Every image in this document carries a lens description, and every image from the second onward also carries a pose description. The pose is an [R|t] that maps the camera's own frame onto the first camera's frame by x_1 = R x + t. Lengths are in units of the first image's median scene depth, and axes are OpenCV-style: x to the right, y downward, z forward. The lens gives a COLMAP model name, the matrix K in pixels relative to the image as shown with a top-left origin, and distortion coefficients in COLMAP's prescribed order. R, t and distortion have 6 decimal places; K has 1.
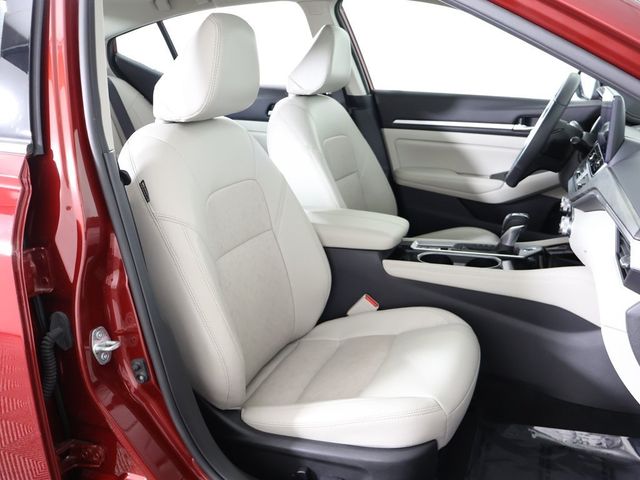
lens RADIAL K [[601.2, 0, 320.0], [0, 601.2, 240.0], [0, 0, 1]] dist [-0.022641, 0.005946]
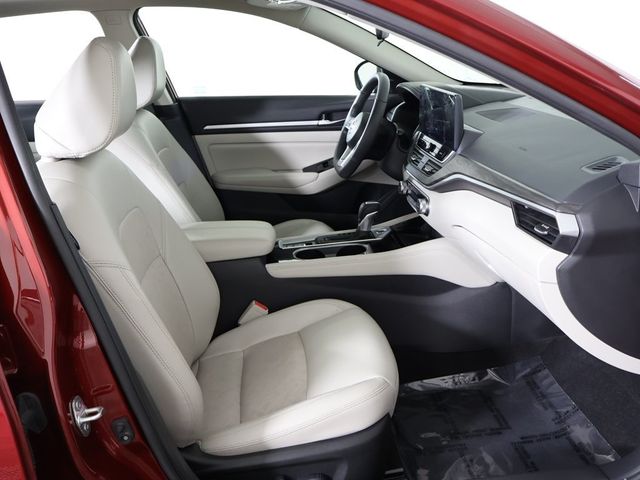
lens RADIAL K [[601.2, 0, 320.0], [0, 601.2, 240.0], [0, 0, 1]] dist [-0.022641, 0.005946]
pose [[0.892523, -0.171793, 0.417002, -0.235063], [0.166299, 0.984818, 0.049782, -0.044512], [-0.419223, 0.024915, 0.907541, 0.015060]]
